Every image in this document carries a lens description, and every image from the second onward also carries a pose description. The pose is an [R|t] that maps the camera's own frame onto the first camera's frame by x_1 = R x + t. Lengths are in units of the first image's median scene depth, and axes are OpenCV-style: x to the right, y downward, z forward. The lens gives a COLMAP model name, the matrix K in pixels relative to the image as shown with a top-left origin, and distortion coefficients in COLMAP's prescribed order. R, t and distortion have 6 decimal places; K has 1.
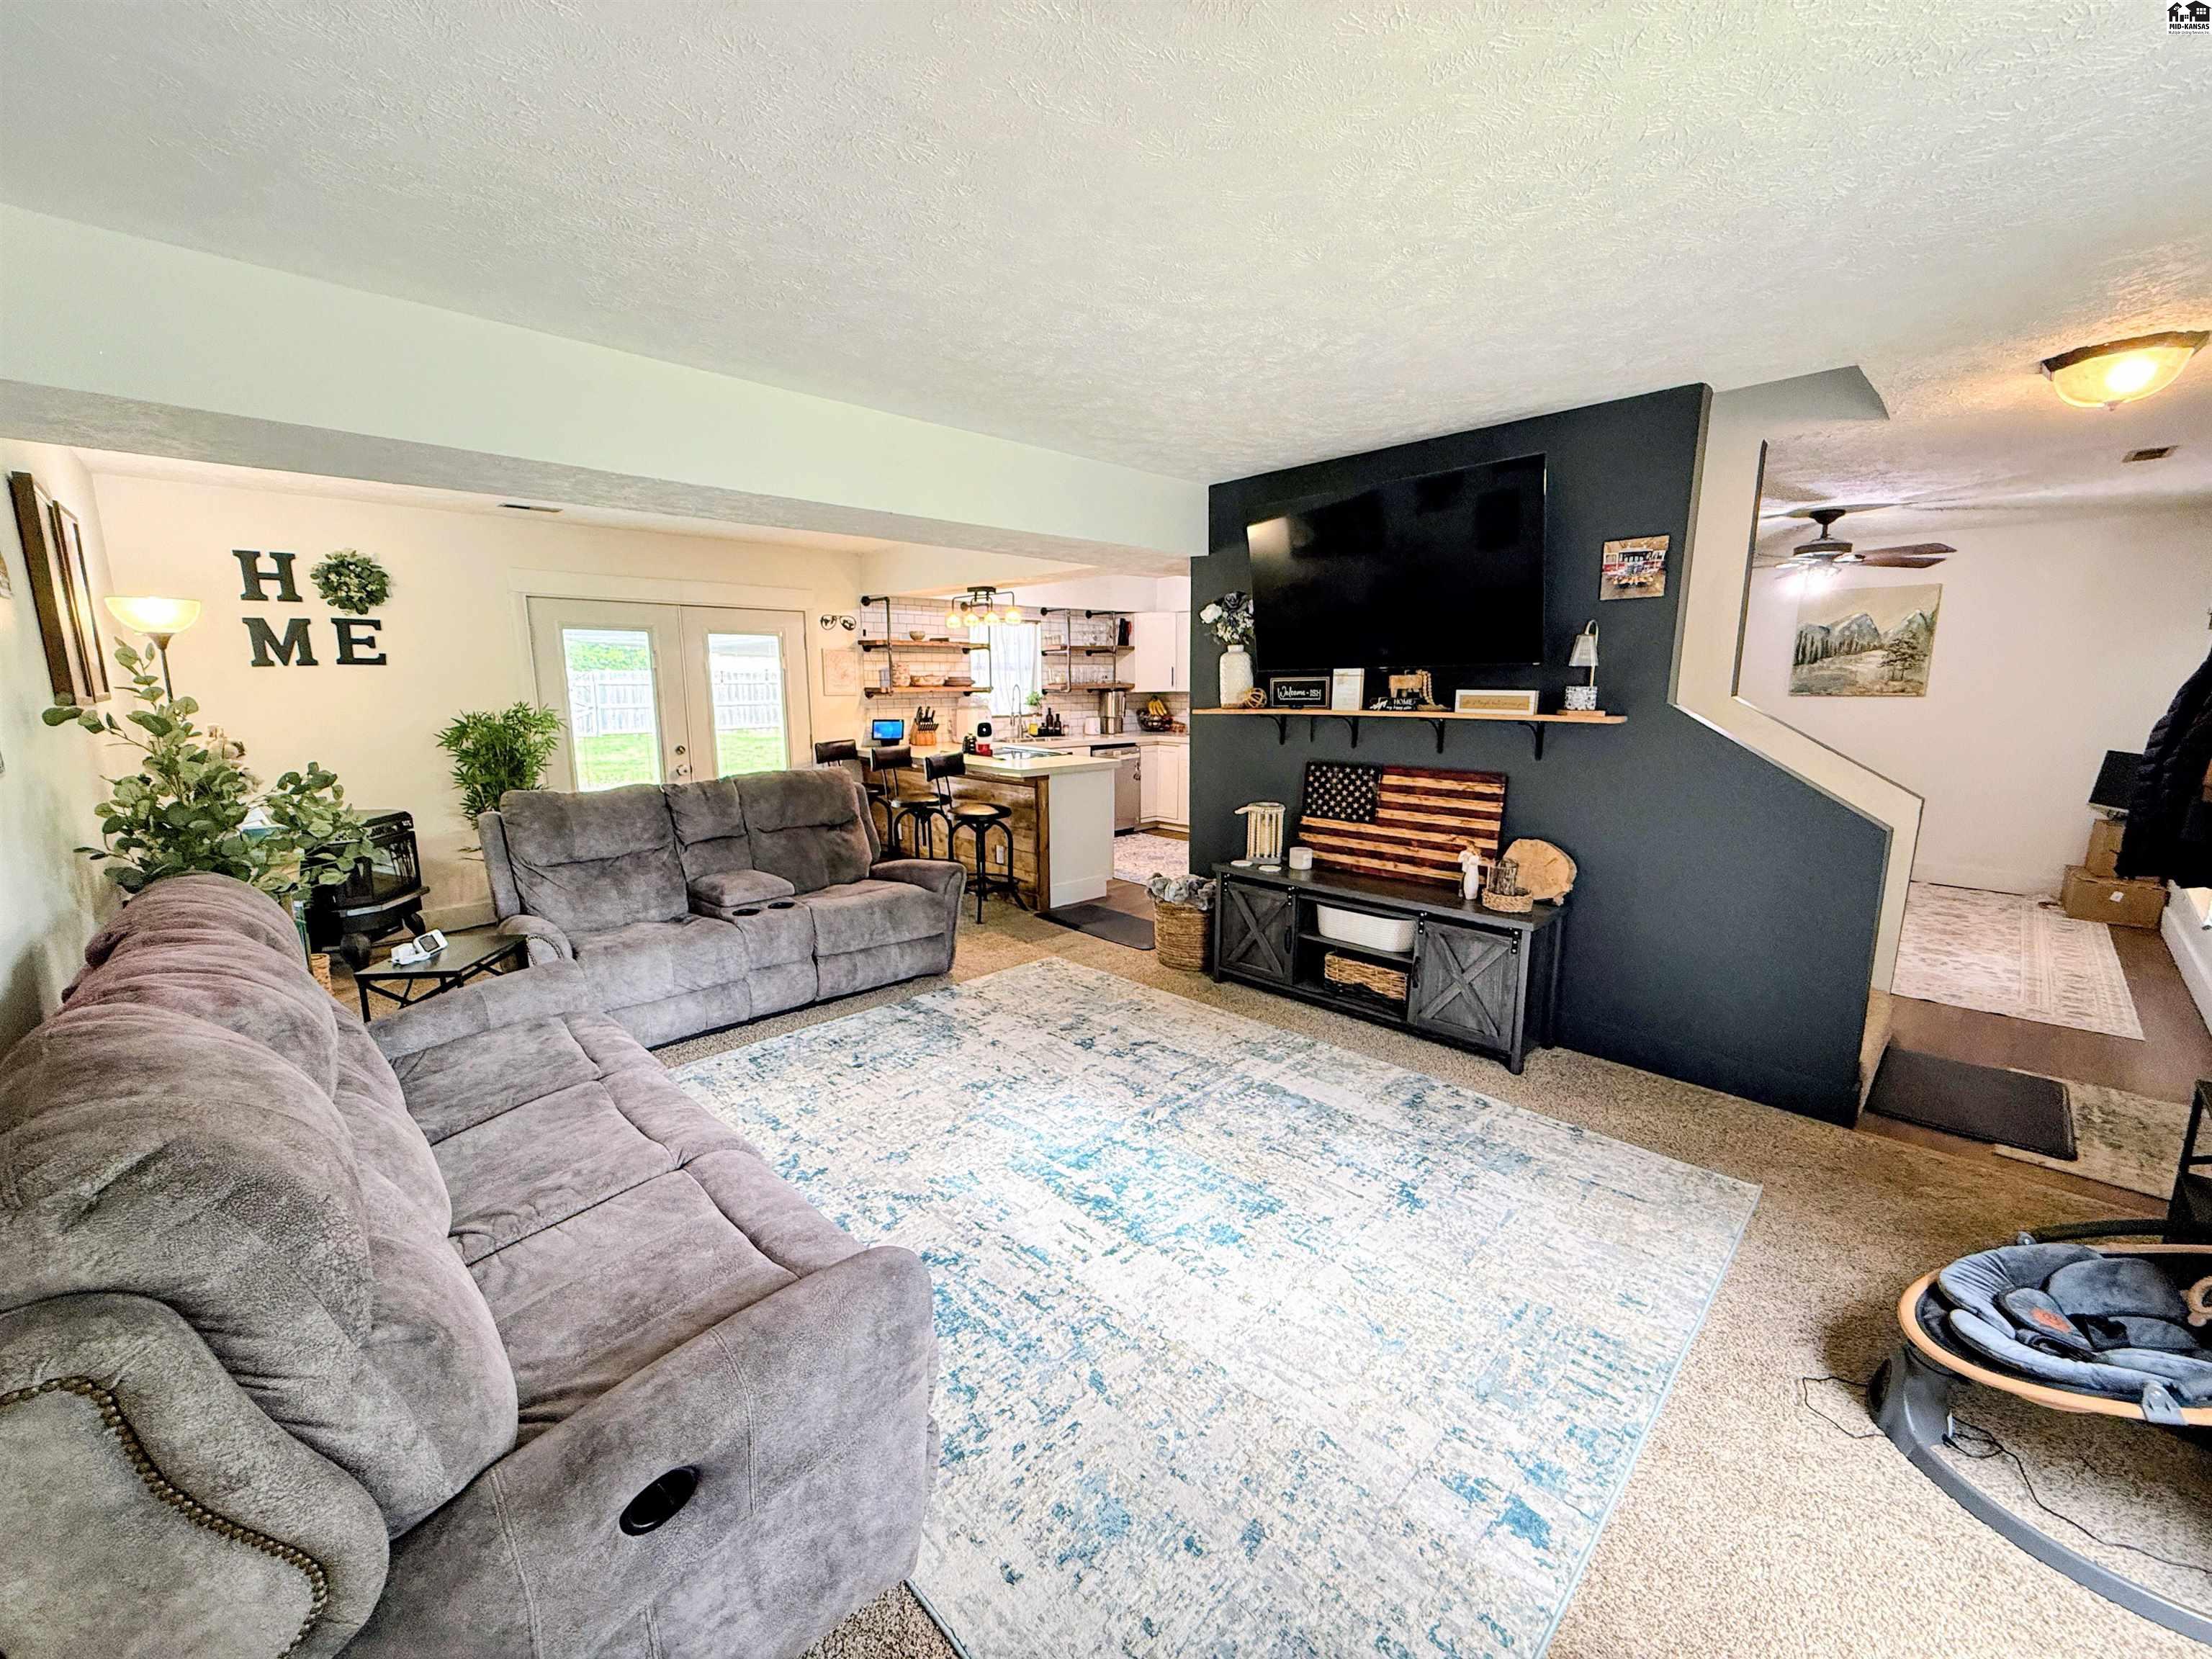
lens RADIAL K [[878.8, 0, 1101.2], [0, 878.8, 829.0], [0, 0, 1]] dist [-0.000328, -0.000562]
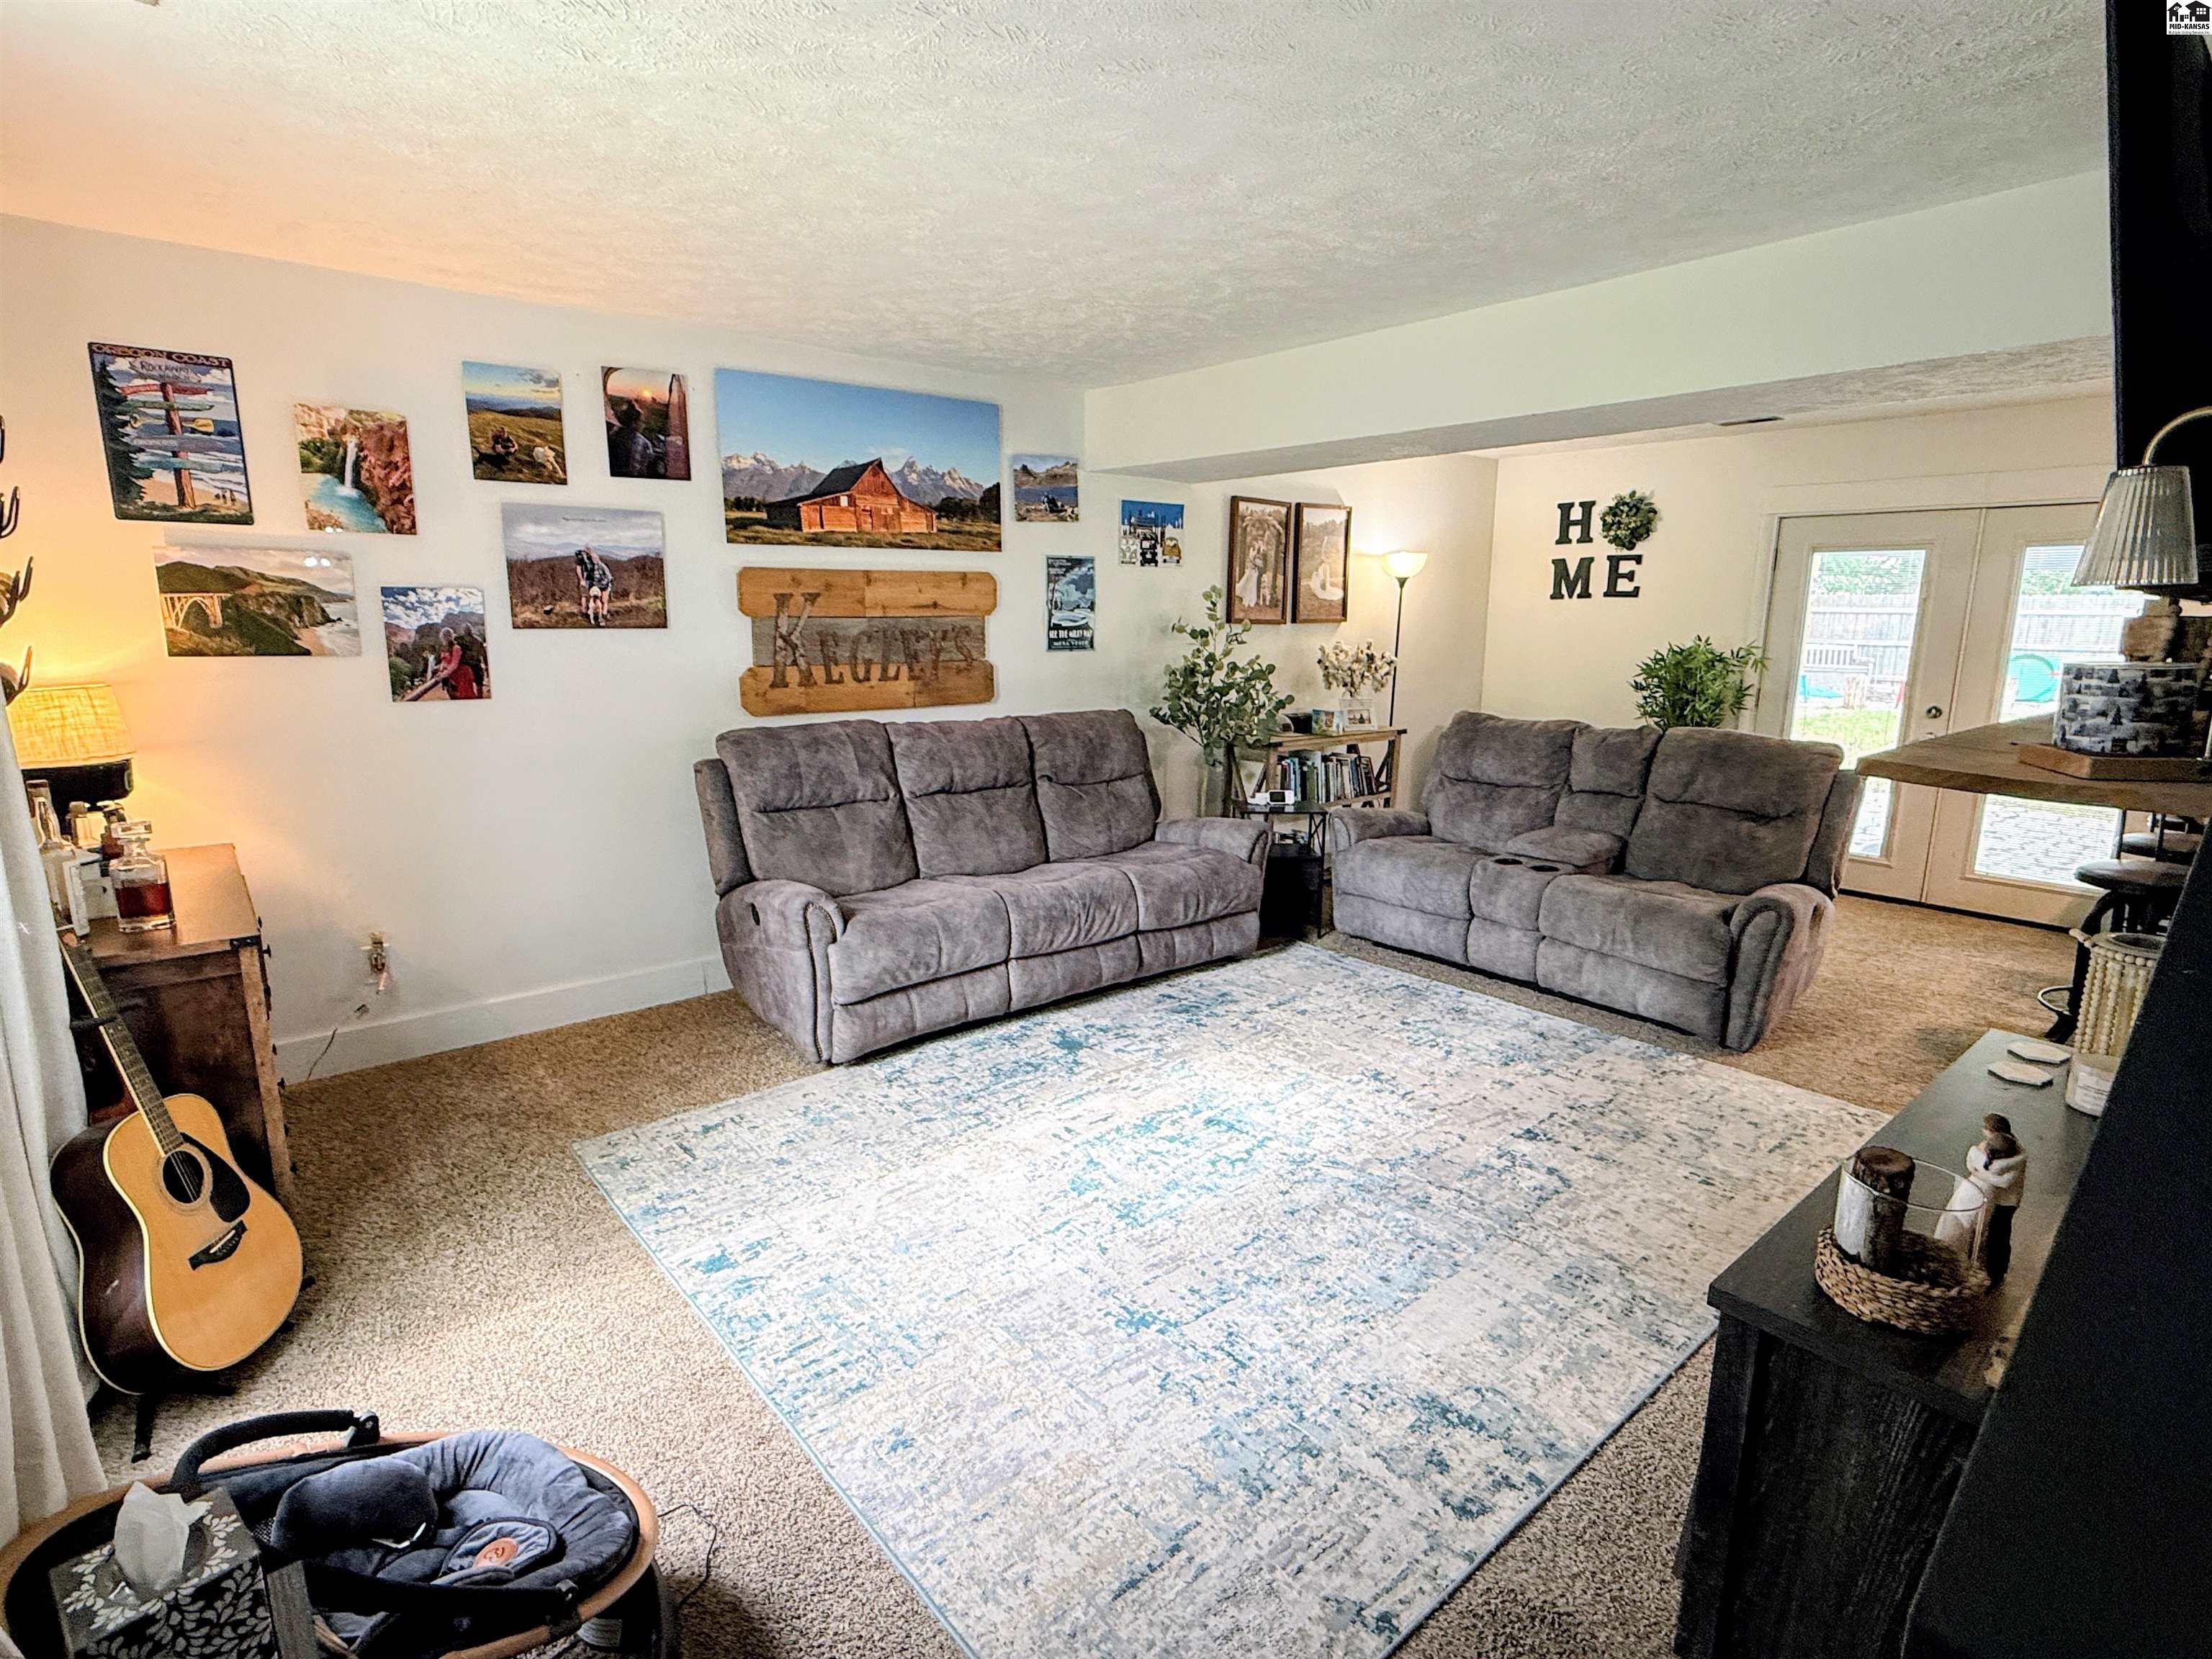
lens RADIAL K [[1116.4, 0, 1103.7], [0, 1116.4, 824.4], [0, 0, 1]] dist [-0.000952, 0.000376]
pose [[-0.070588, 0.194206, -0.978418, 0.607859], [-0.174316, 0.963370, 0.203795, -0.086207], [0.982156, 0.184940, -0.034149, 0.471642]]
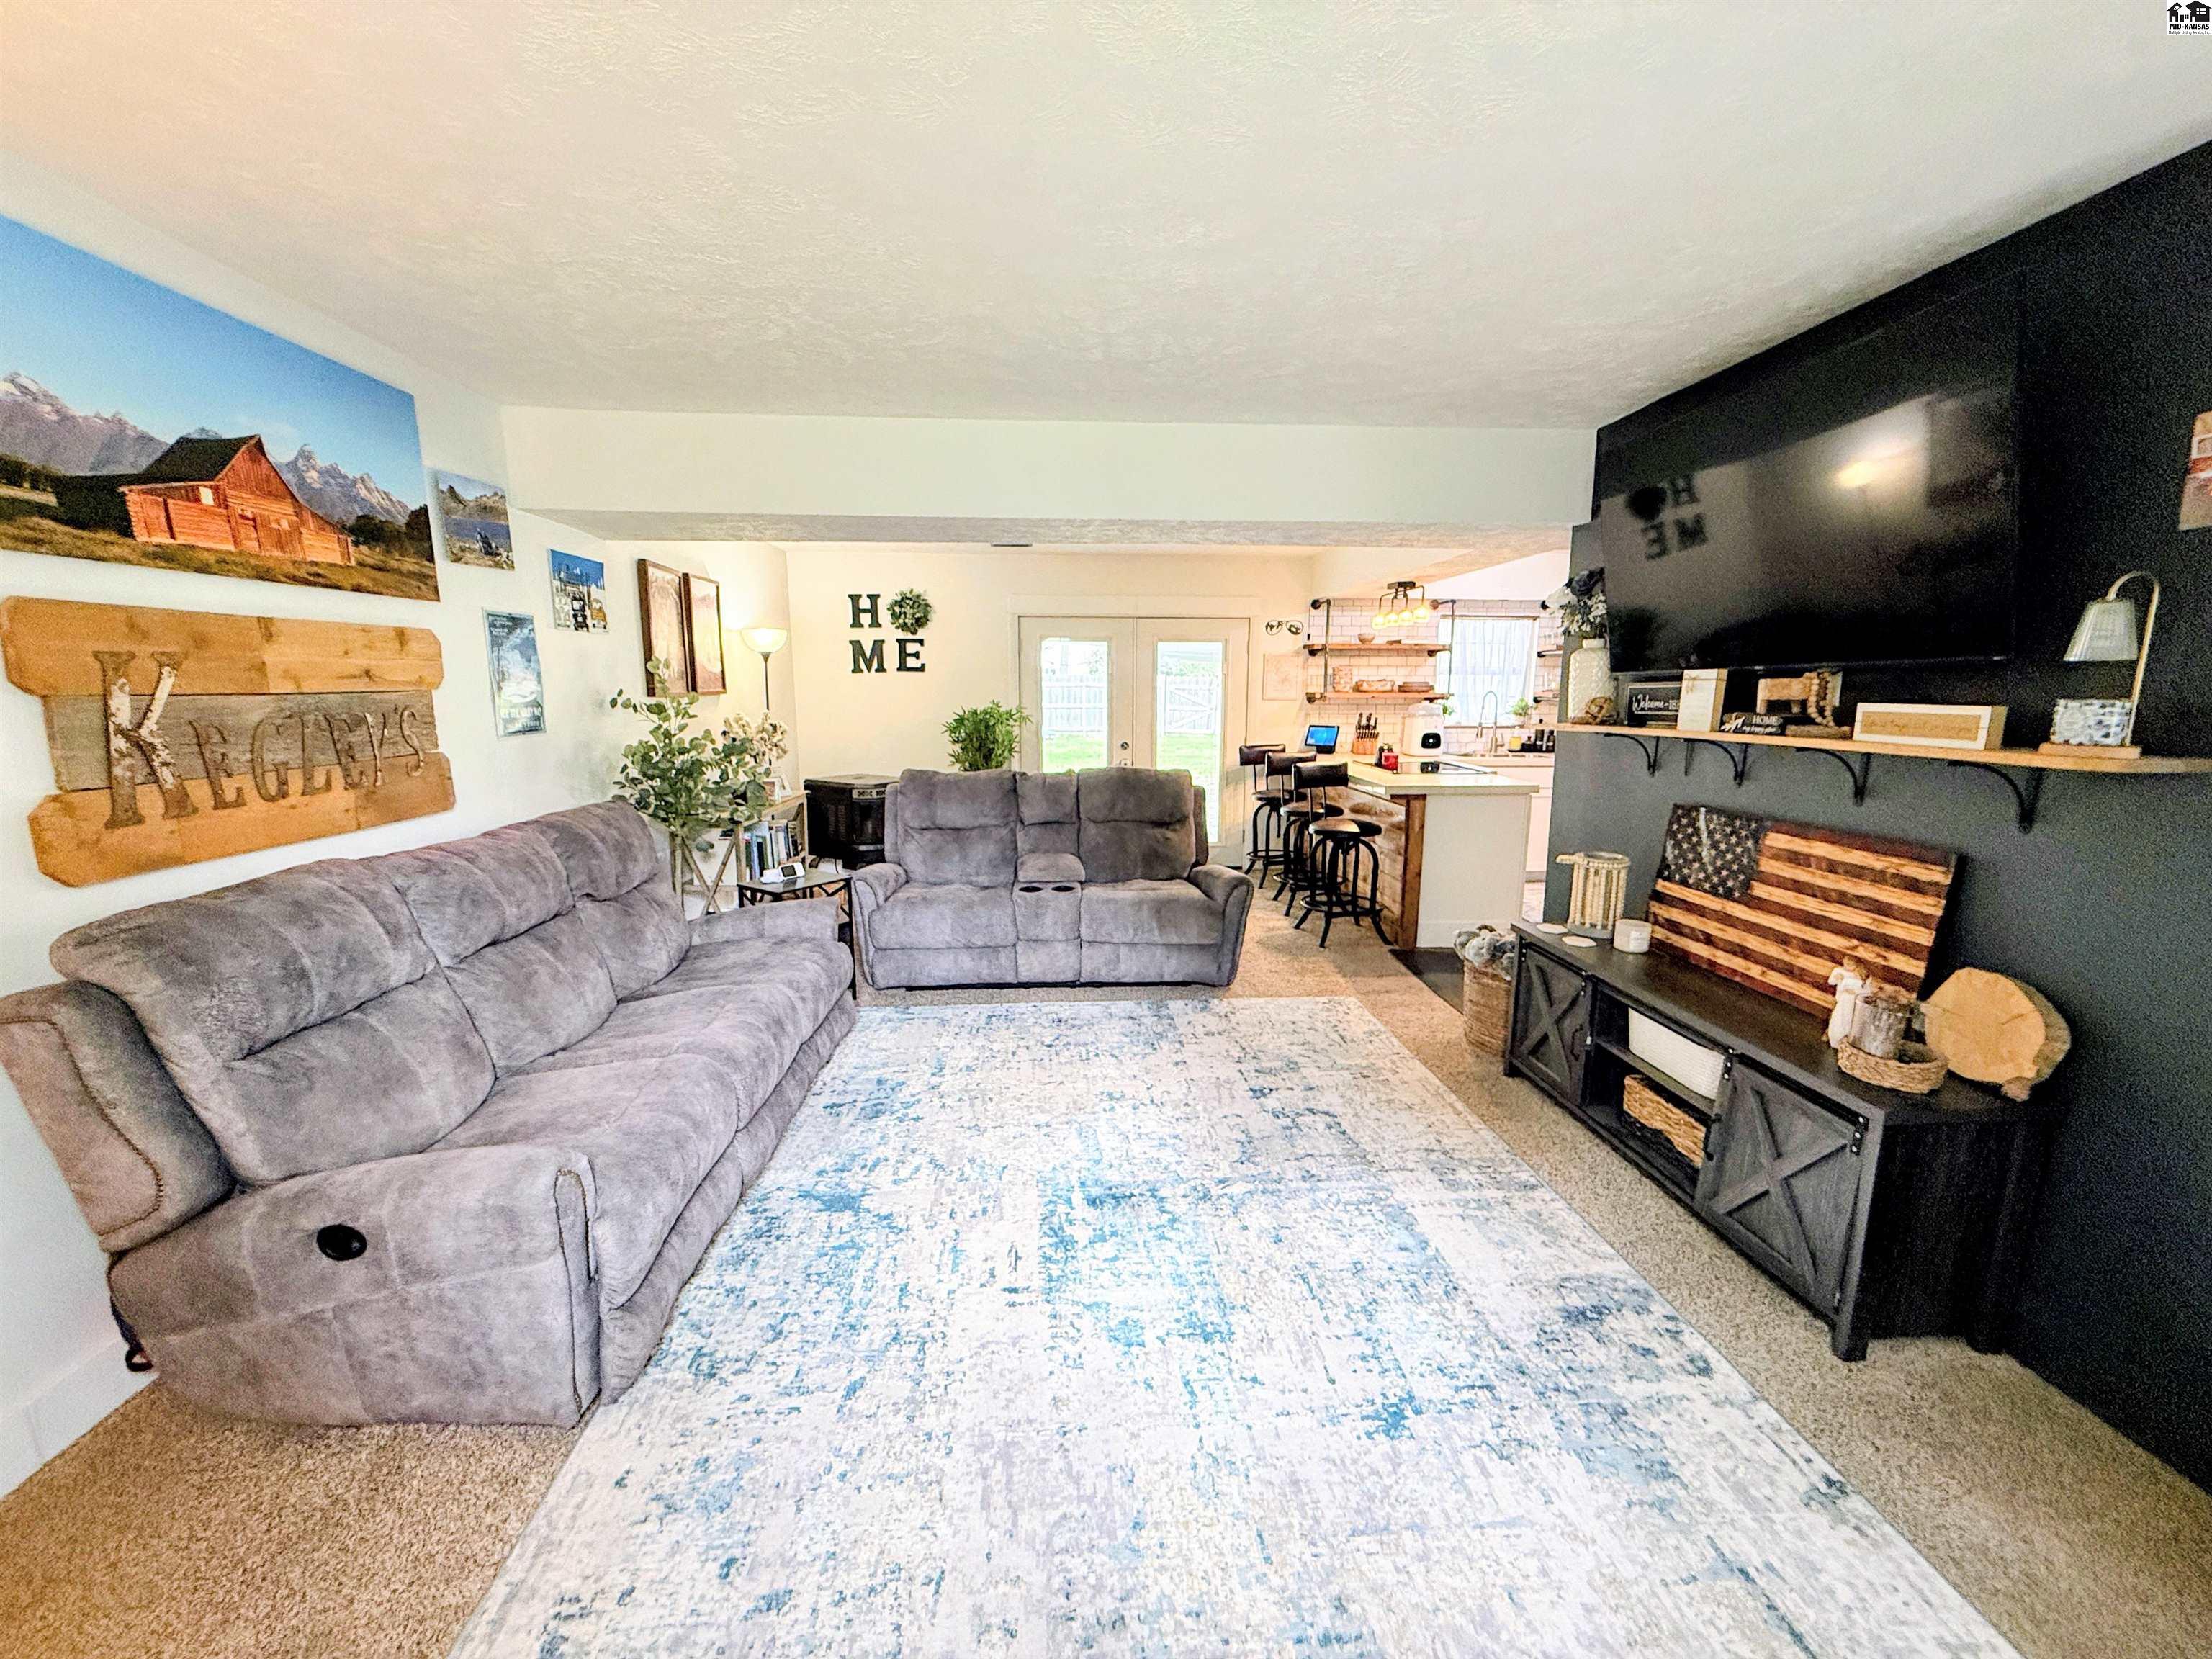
lens RADIAL K [[878.8, 0, 1101.0], [0, 878.8, 828.8], [0, 0, 1]] dist [-0.000328, -0.000562]
pose [[0.760376, 0.109376, -0.640207, 0.292182], [-0.113670, 0.992915, 0.034629, -0.024189], [0.639459, 0.046441, 0.767421, 0.146430]]
